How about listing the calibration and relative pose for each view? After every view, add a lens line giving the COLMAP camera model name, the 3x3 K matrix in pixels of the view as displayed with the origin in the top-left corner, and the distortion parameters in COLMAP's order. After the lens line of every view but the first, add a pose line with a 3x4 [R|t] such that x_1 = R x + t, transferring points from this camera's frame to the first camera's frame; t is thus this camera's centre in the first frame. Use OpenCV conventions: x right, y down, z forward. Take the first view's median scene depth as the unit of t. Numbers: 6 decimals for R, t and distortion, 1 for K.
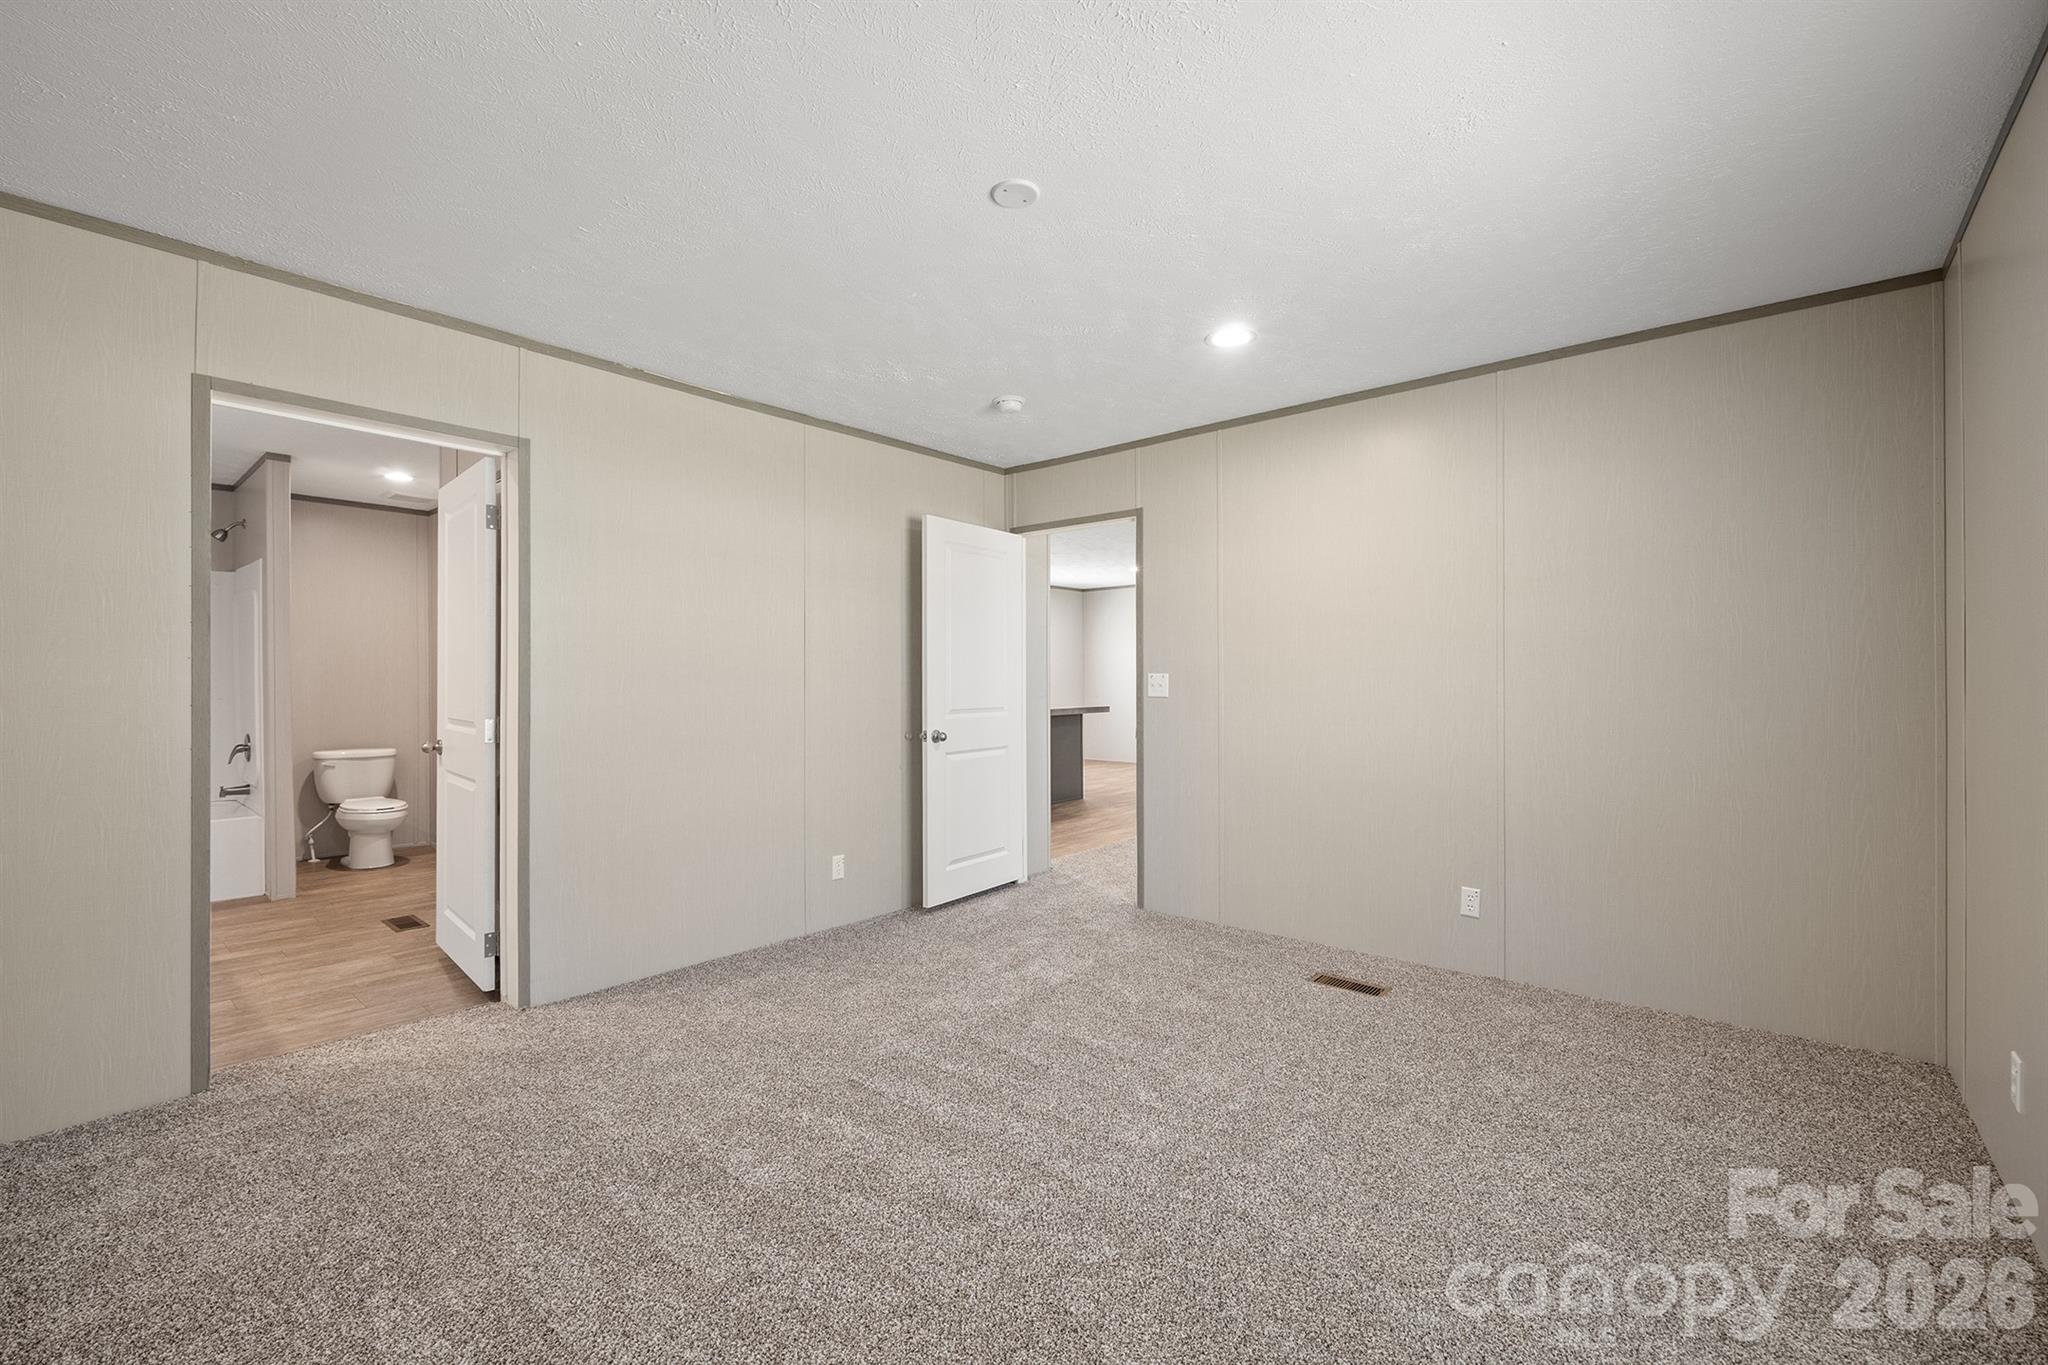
lens RADIAL K [[867.7, 0, 1024.0], [0, 867.7, 682.5], [0, 0, 1]] dist [0.000464, -0.000054]
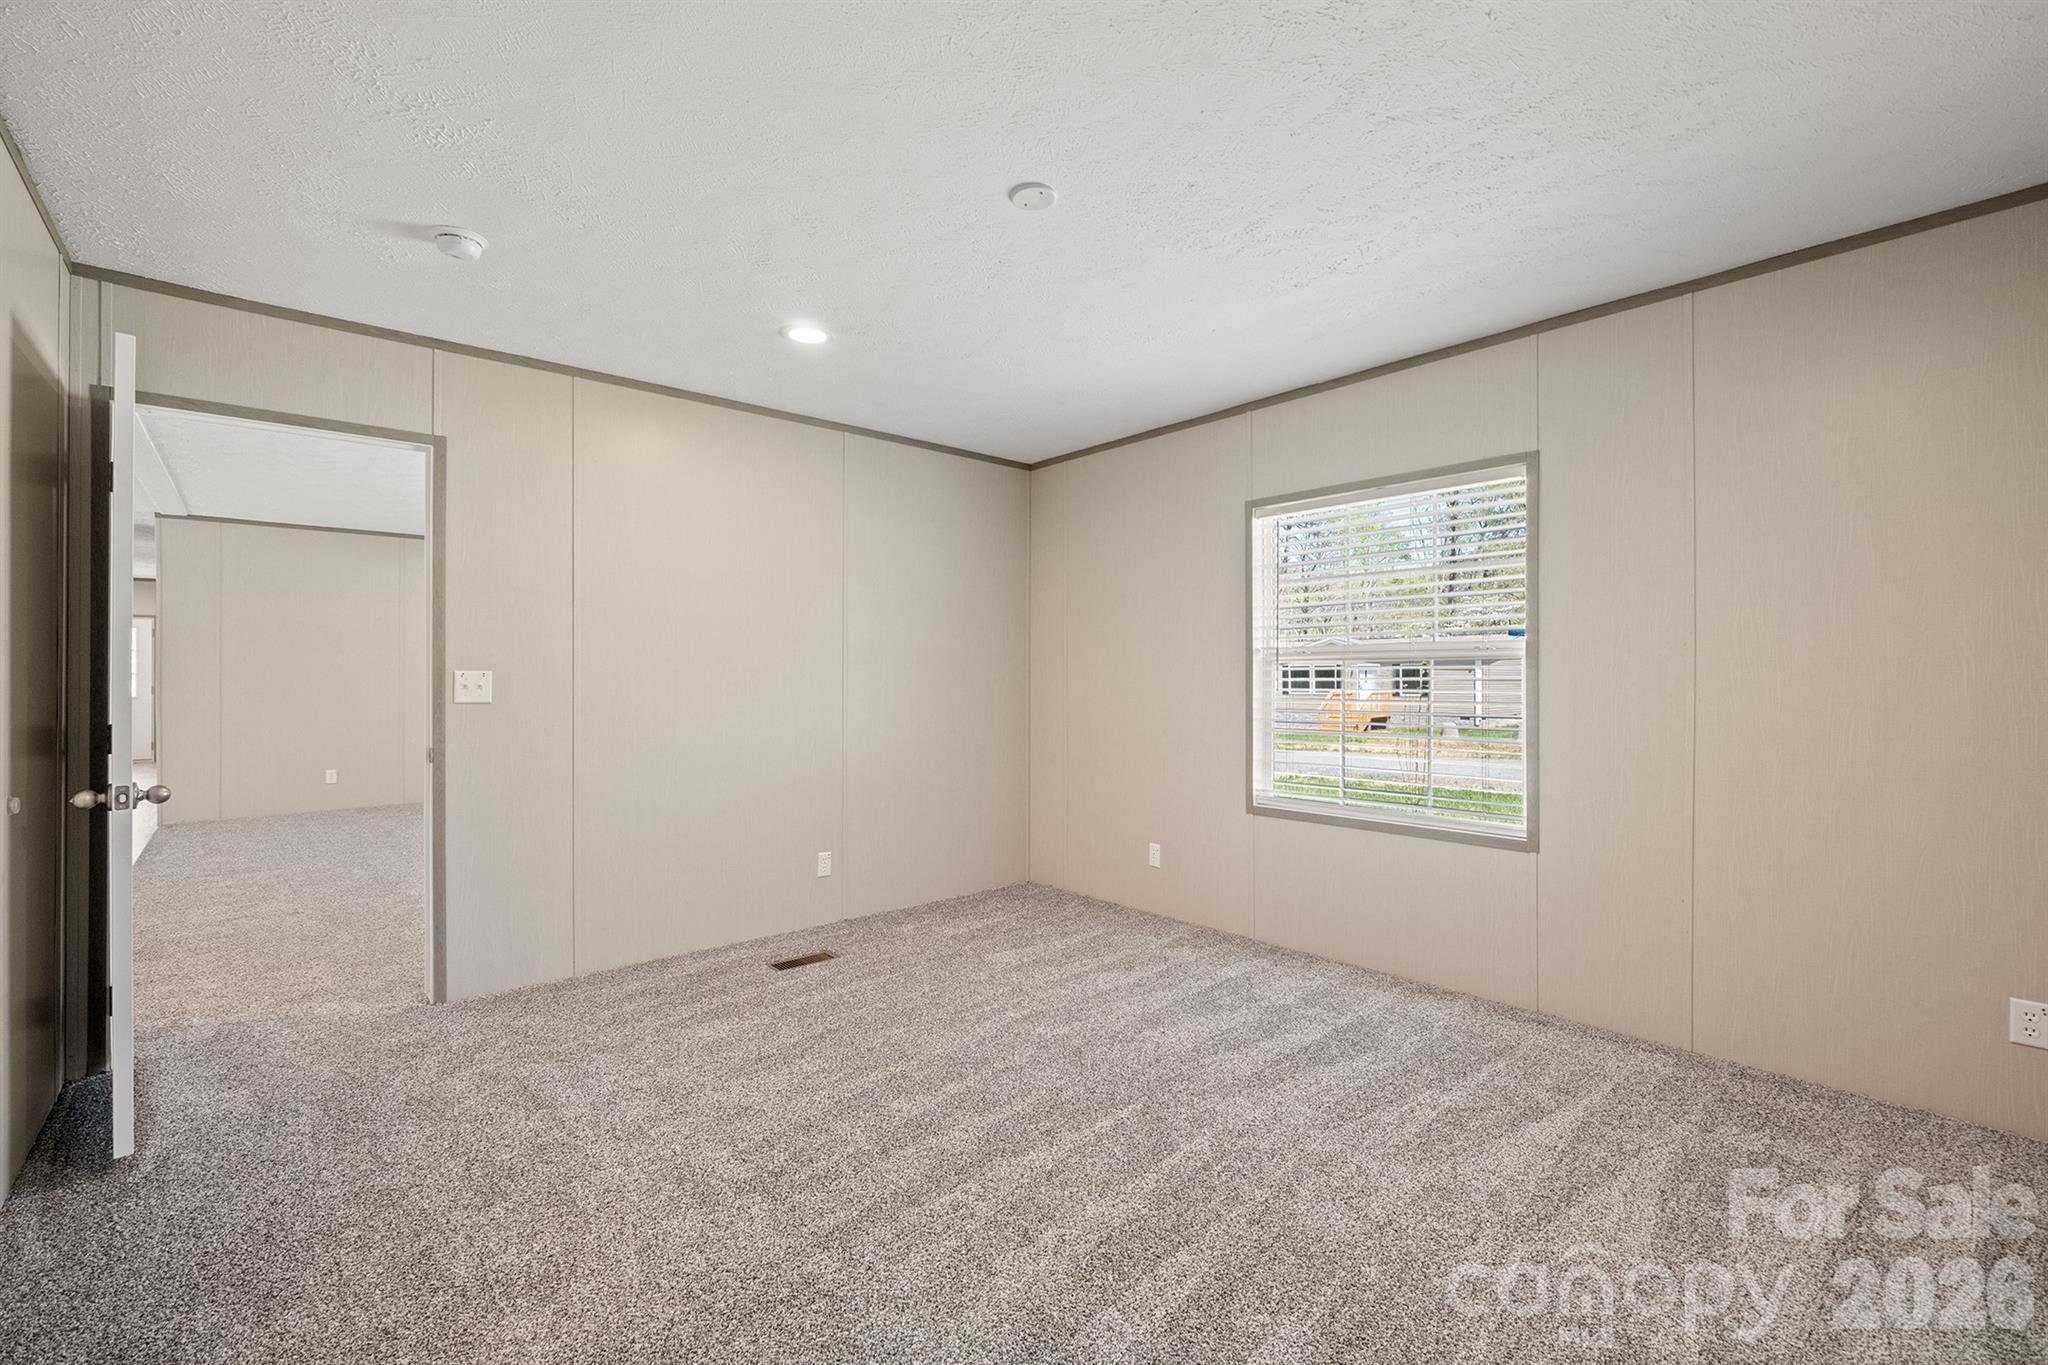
lens RADIAL K [[867.7, 0, 1024.0], [0, 867.7, 682.5], [0, 0, 1]] dist [0.000464, -0.000054]
pose [[0.149653, 0.000456, 0.988738, -0.600363], [0.003518, 0.999993, -0.000994, 0.002282], [-0.988732, 0.003627, 0.149651, 0.515197]]
